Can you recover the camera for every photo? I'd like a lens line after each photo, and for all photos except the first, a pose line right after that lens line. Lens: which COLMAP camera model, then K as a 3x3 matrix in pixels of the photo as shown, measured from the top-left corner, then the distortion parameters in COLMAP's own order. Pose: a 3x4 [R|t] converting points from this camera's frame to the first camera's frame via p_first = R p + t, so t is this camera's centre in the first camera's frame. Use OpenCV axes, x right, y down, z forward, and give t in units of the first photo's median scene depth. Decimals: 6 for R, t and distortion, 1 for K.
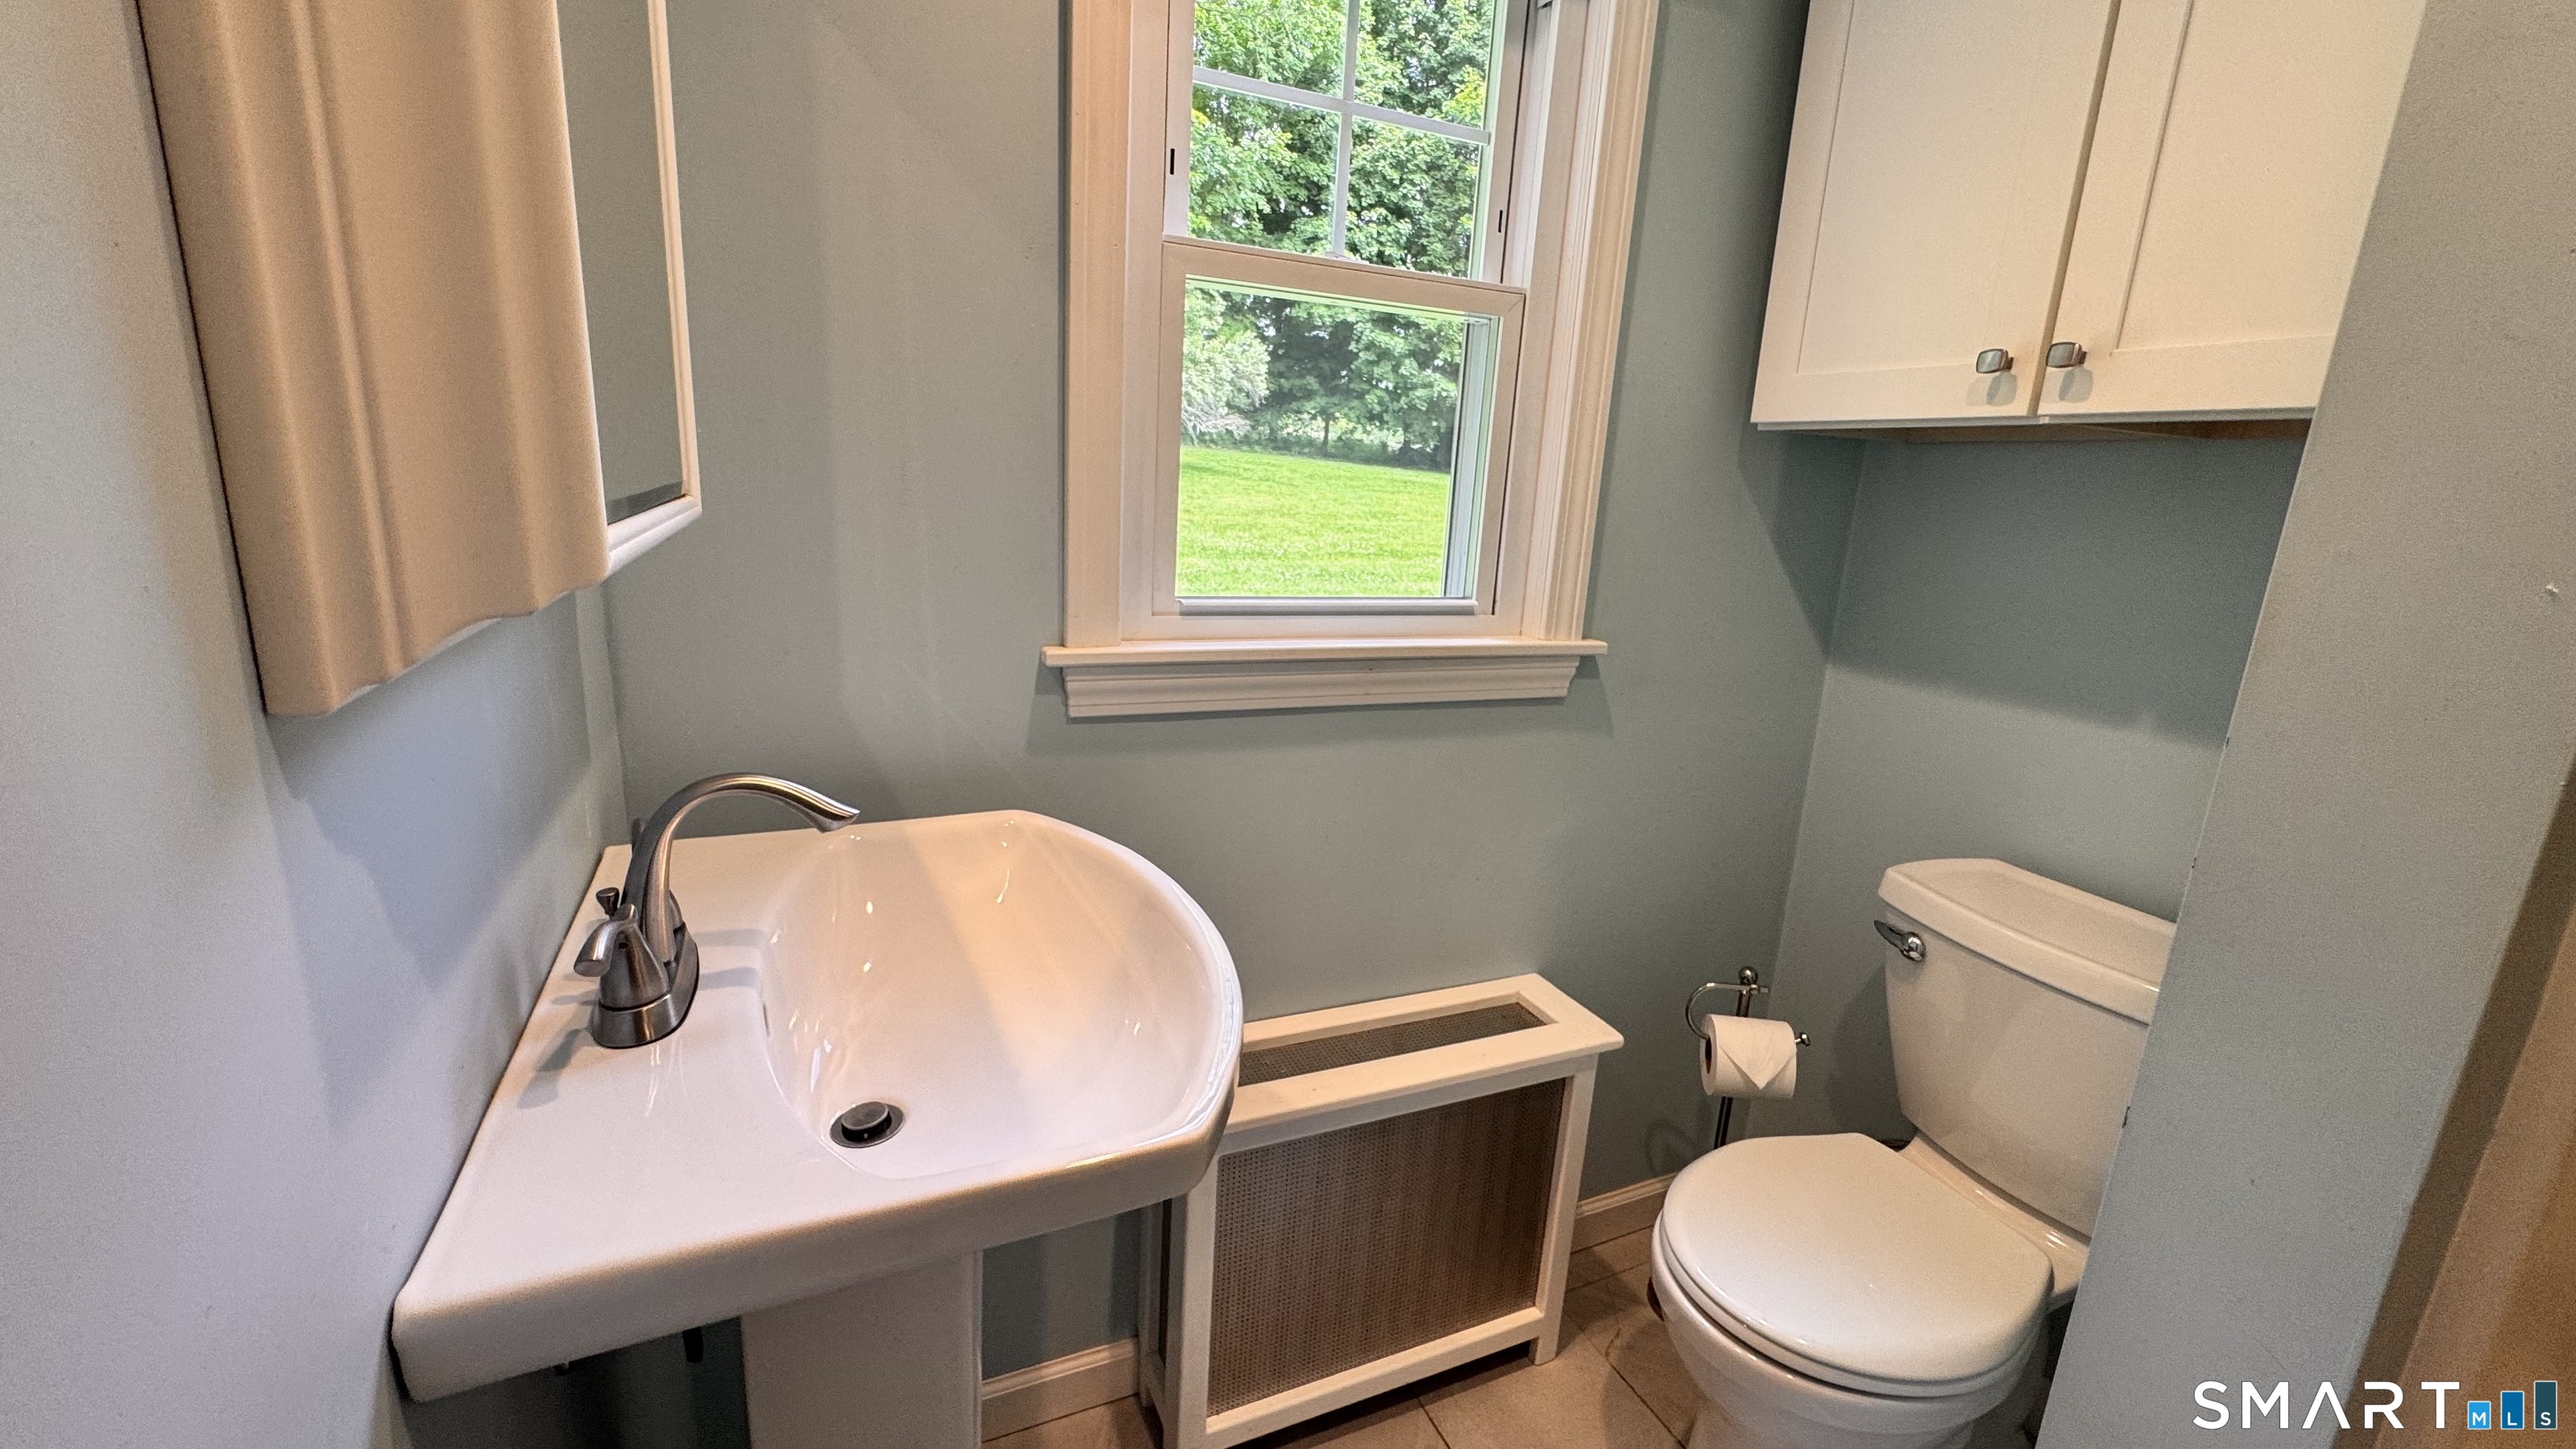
lens RADIAL K [[1032.6, 0, 1288.0], [0, 1032.6, 724.5], [0, 0, 1]] dist [-0.000868, -0.000387]
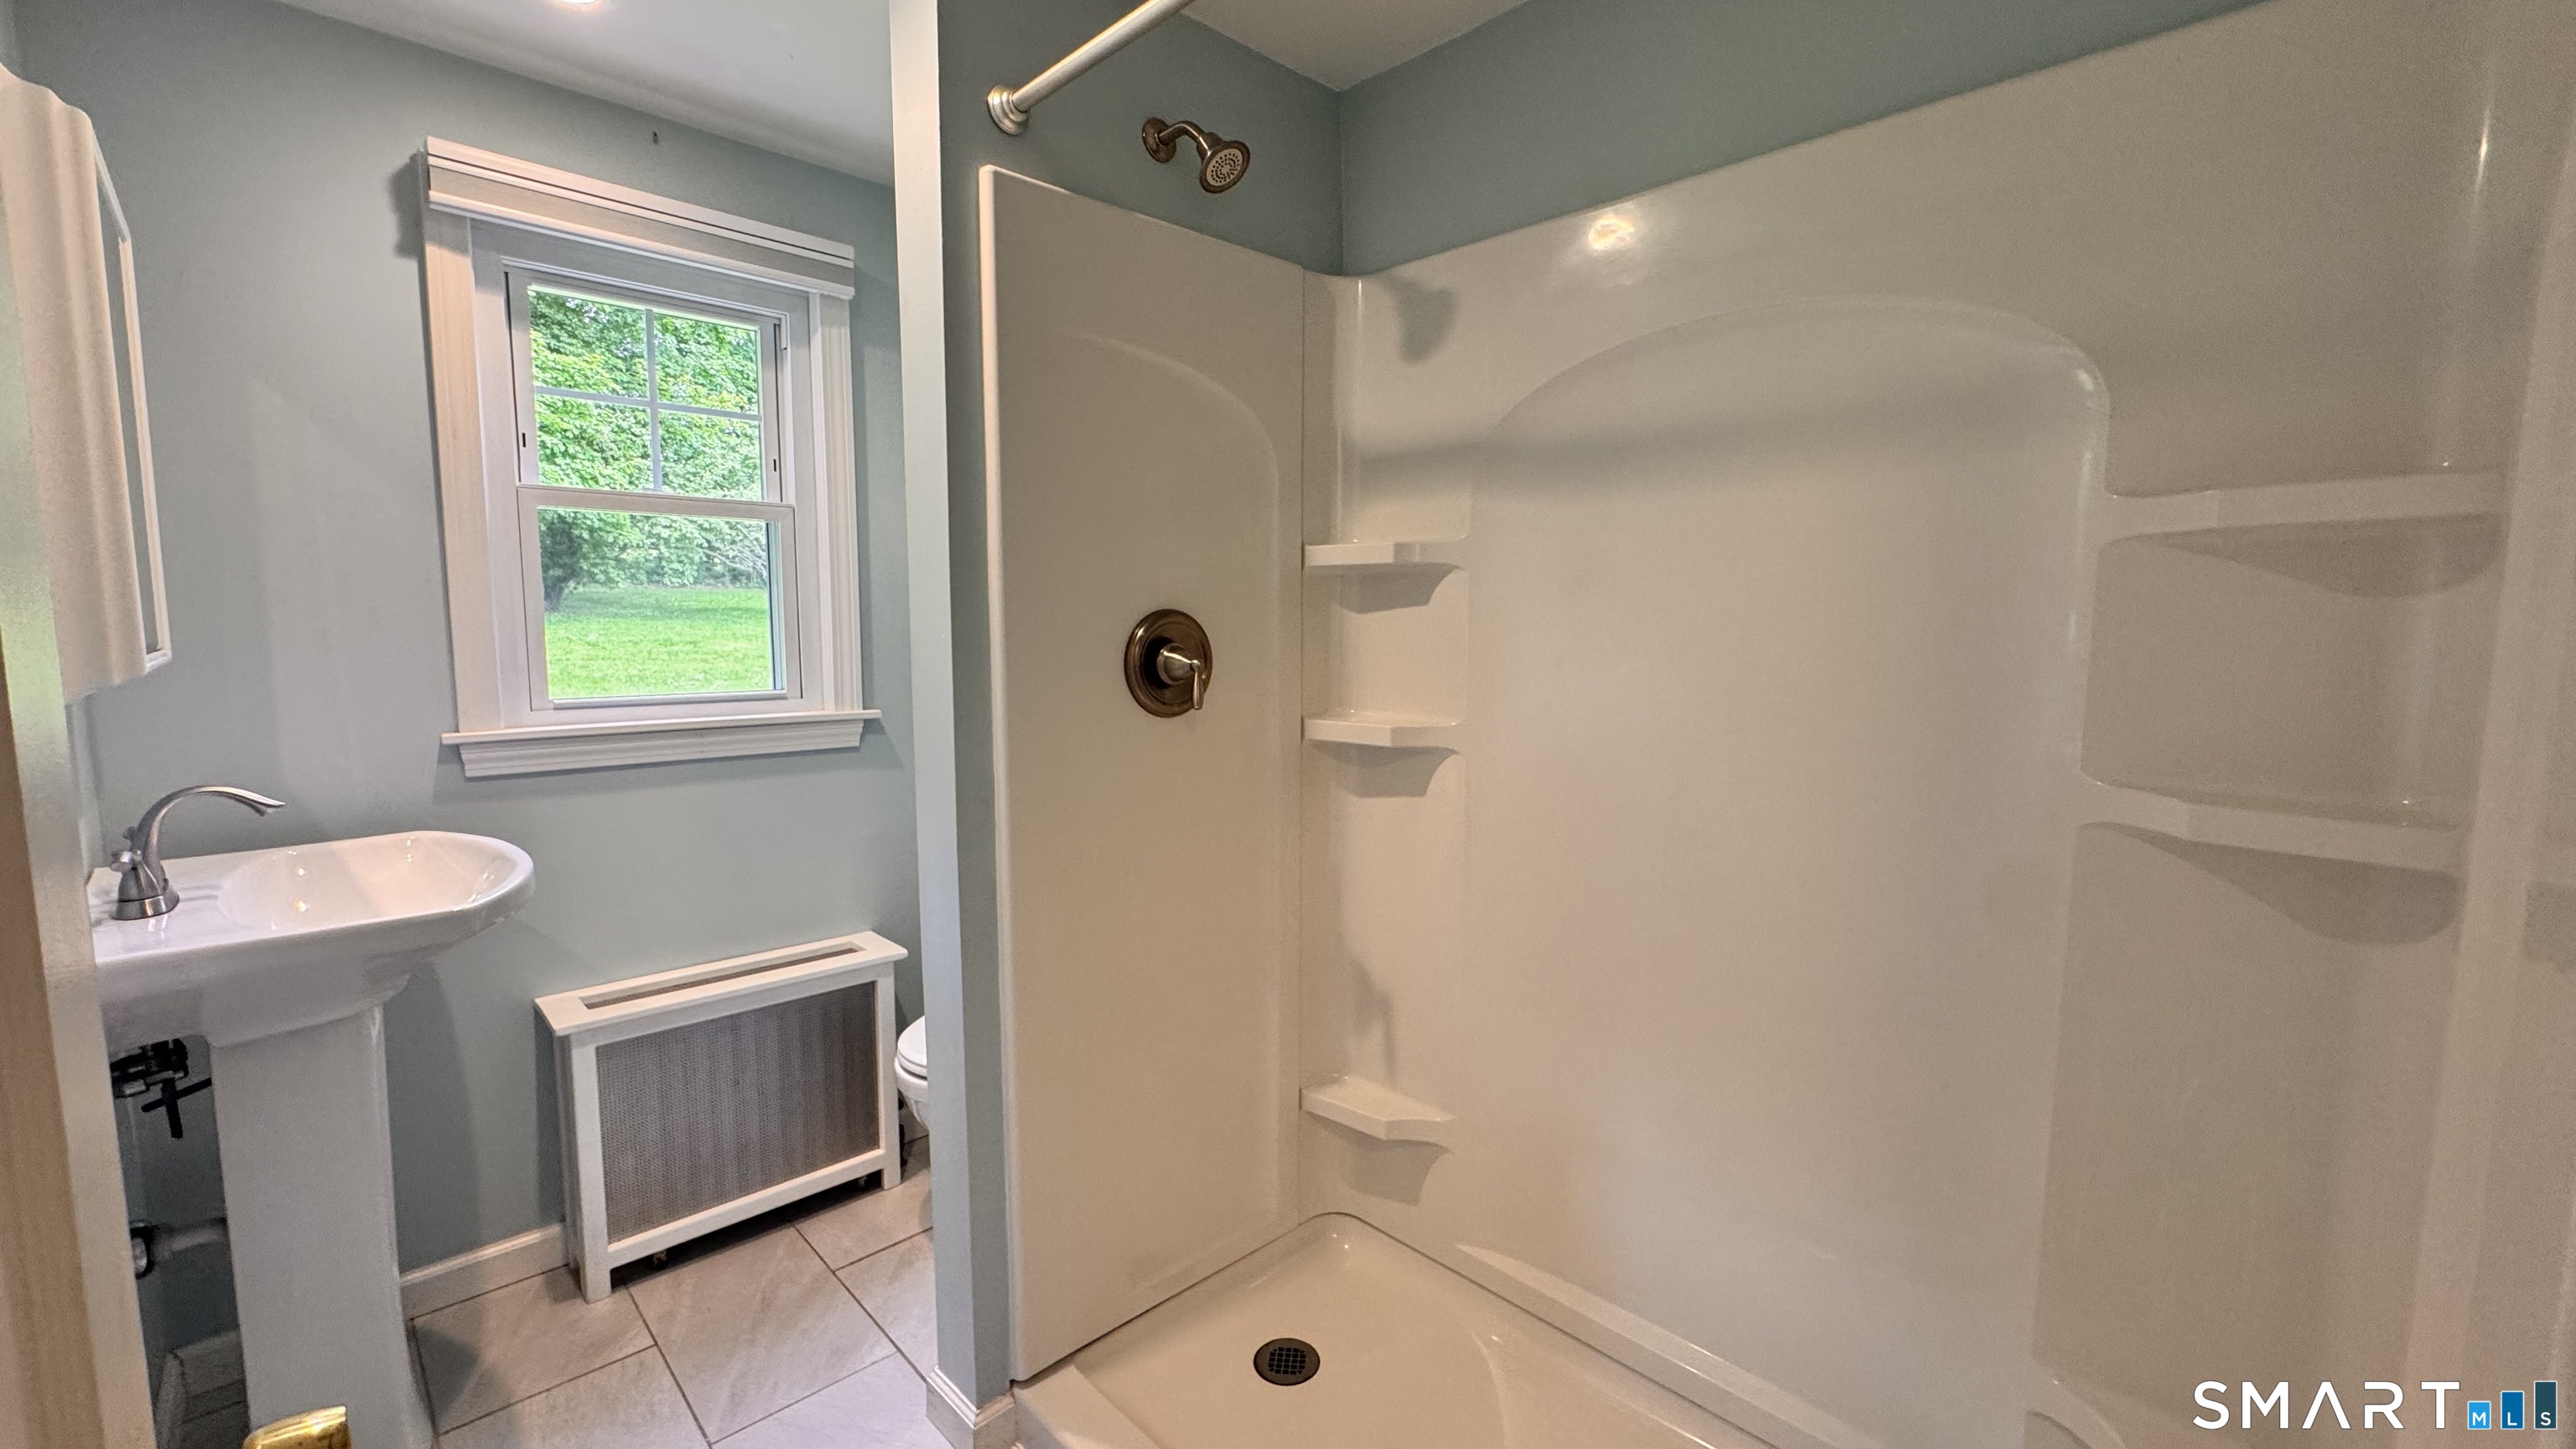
lens RADIAL K [[1032.6, 0, 1288.0], [0, 1032.6, 724.5], [0, 0, 1]] dist [-0.000868, -0.000387]
pose [[0.936931, -0.084024, 0.339264, 0.381359], [0.124551, 0.987215, -0.099467, 0.197853], [-0.326569, 0.135449, 0.935418, -0.780446]]
